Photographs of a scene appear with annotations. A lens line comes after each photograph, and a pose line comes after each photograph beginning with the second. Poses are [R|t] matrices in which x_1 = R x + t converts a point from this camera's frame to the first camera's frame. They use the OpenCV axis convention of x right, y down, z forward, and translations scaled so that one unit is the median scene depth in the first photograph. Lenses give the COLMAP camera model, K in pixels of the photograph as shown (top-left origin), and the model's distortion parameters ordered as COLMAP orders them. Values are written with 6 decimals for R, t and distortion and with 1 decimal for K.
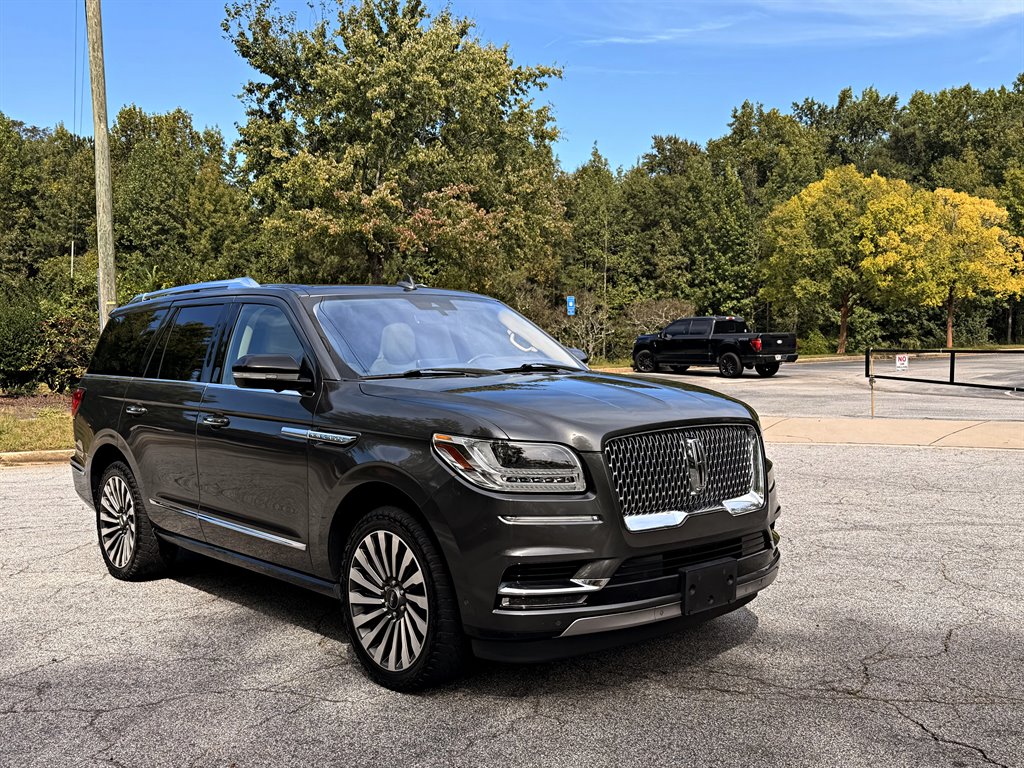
lens RADIAL K [[996.3, 0, 509.0], [0, 996.3, 384.9], [0, 0, 1]] dist [0.156221, -0.302570]
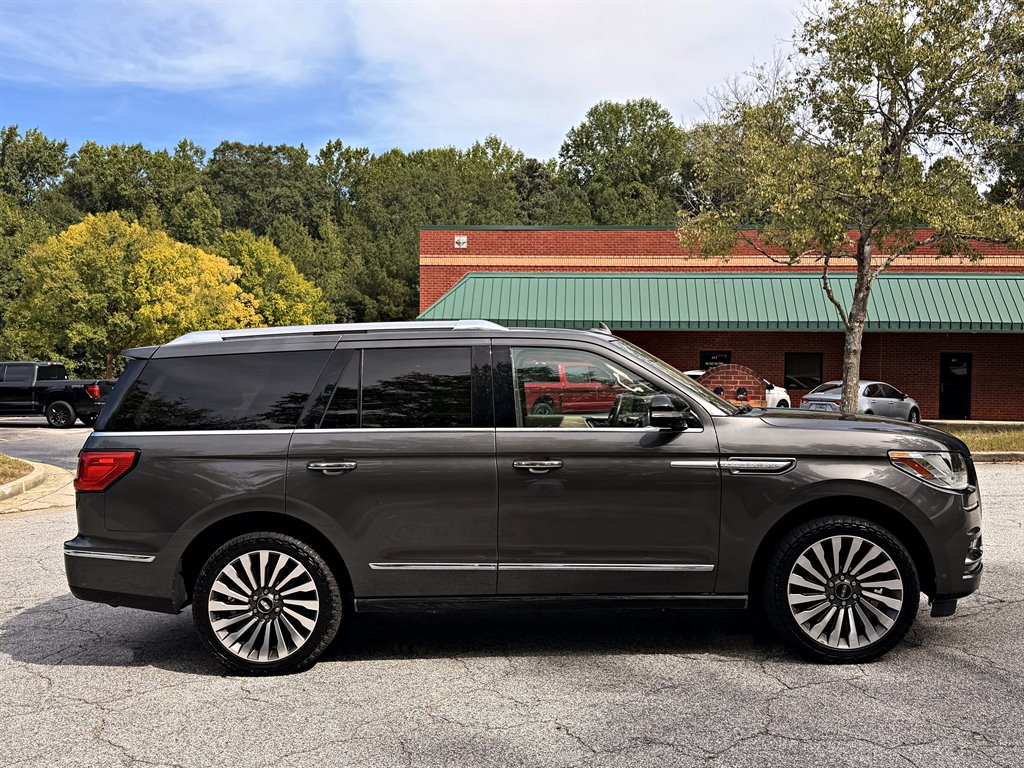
lens RADIAL K [[996.3, 0, 509.0], [0, 996.3, 384.9], [0, 0, 1]] dist [0.156221, -0.302570]
pose [[0.704590, -0.007919, 0.709570, -0.104539], [0.041336, 0.998698, -0.029900, -0.001348], [-0.708410, 0.050398, 0.704000, 0.033842]]
